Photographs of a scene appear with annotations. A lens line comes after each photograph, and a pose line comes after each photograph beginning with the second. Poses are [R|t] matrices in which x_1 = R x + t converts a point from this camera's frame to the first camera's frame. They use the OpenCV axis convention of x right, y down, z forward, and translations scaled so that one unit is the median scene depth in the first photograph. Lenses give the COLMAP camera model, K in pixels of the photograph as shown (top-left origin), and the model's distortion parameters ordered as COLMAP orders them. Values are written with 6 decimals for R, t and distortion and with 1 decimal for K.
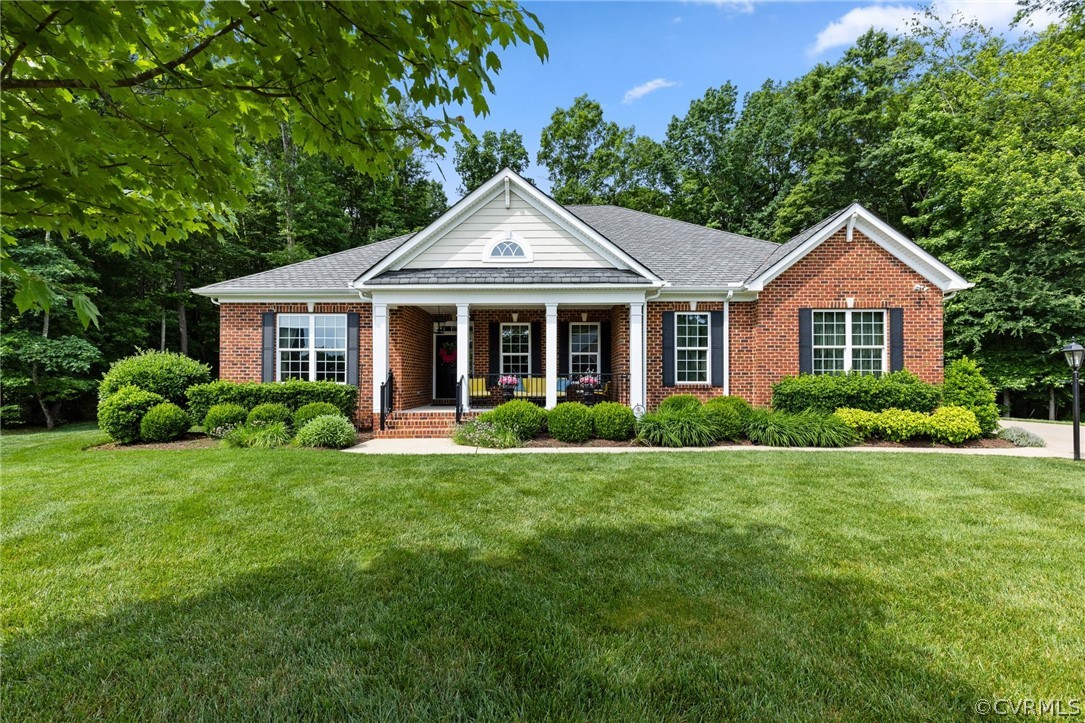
lens RADIAL K [[481.8, 0, 544.6], [0, 481.8, 368.9], [0, 0, 1]] dist [0.003368, -0.000145]
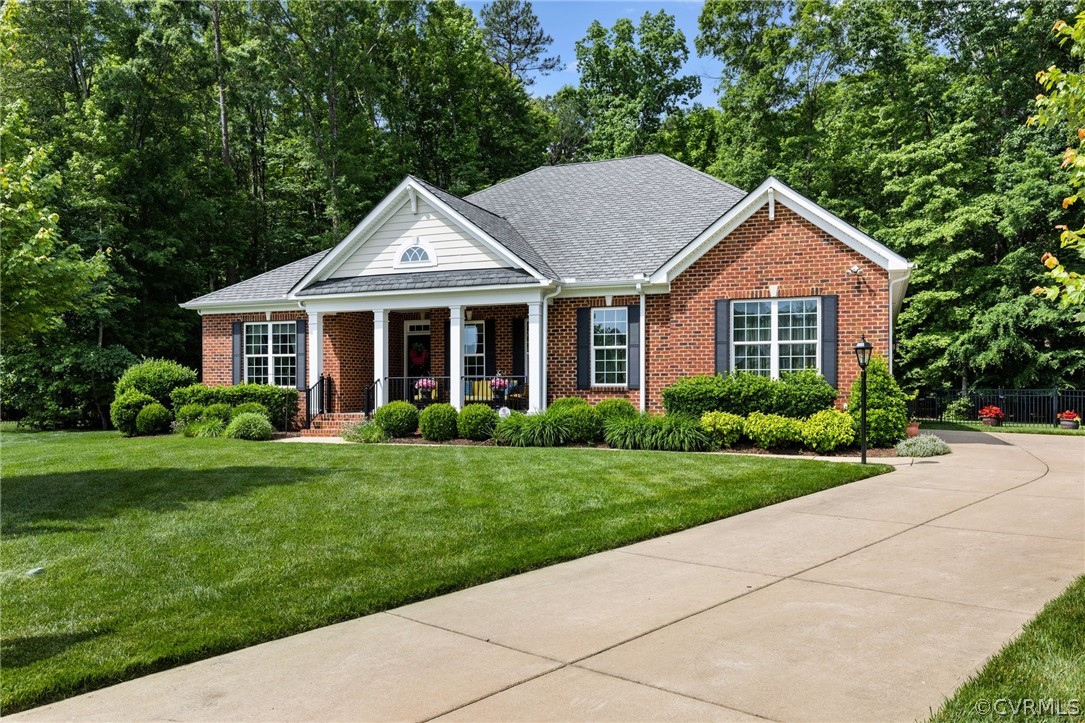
lens RADIAL K [[837.8, 0, 541.4], [0, 837.8, 362.0], [0, 0, 1]] dist [-0.001812, -0.002301]
pose [[0.931295, -0.013225, -0.364025, 0.792639], [0.010162, 0.999895, -0.010329, 0.000038], [0.364123, 0.005920, 0.931332, -0.537028]]
